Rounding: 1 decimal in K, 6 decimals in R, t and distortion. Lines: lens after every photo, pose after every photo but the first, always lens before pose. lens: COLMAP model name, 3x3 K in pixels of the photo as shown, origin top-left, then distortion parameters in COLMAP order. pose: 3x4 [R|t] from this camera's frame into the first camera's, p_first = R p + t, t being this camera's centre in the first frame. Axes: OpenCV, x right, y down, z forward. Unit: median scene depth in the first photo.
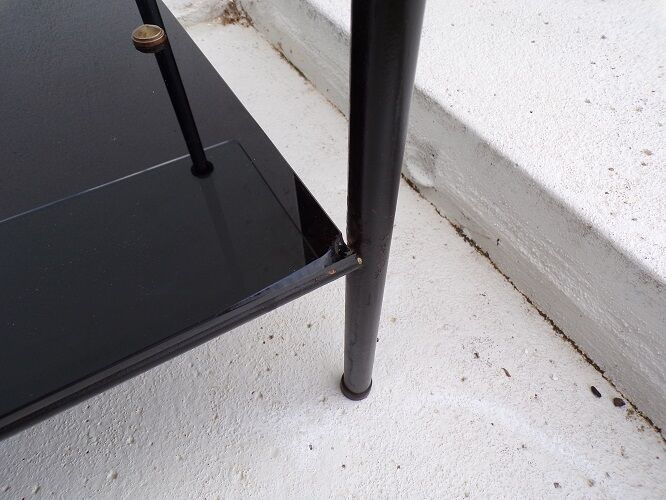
lens RADIAL K [[449.0, 0, 333.0], [0, 449.0, 250.0], [0, 0, 1]] dist [0.004554, 0.001514]
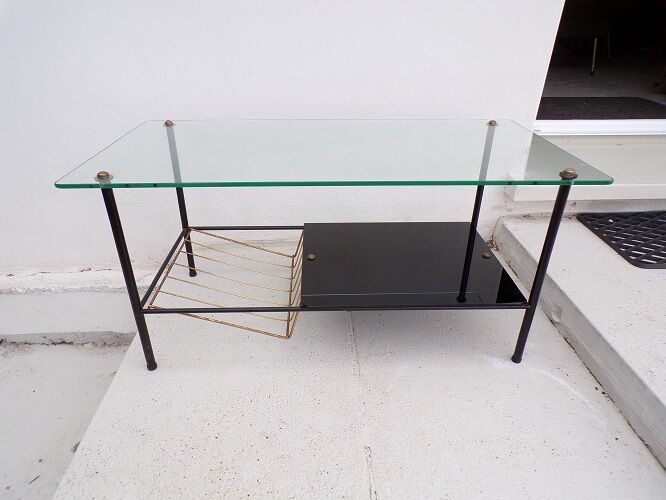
lens RADIAL K [[449.0, 0, 333.0], [0, 449.0, 250.0], [0, 0, 1]] dist [0.004554, 0.001514]
pose [[0.886153, 0.250073, -0.390124, -0.056465], [-0.385030, 0.865800, -0.319596, 1.191742], [0.257847, 0.433421, 0.863517, -2.588749]]
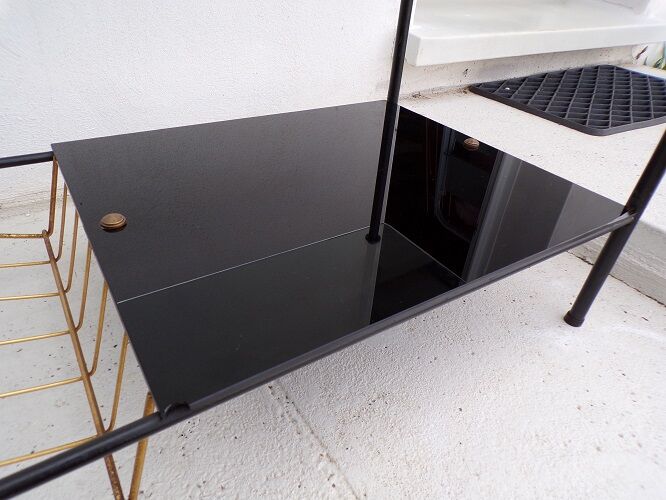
lens RADIAL K [[449.0, 0, 333.0], [0, 449.0, 250.0], [0, 0, 1]] dist [0.004554, 0.001514]
pose [[0.992662, 0.045058, 0.112217, -1.143123], [-0.009322, 0.953741, -0.300485, 0.590799], [-0.120566, 0.297233, 0.947162, -0.698893]]
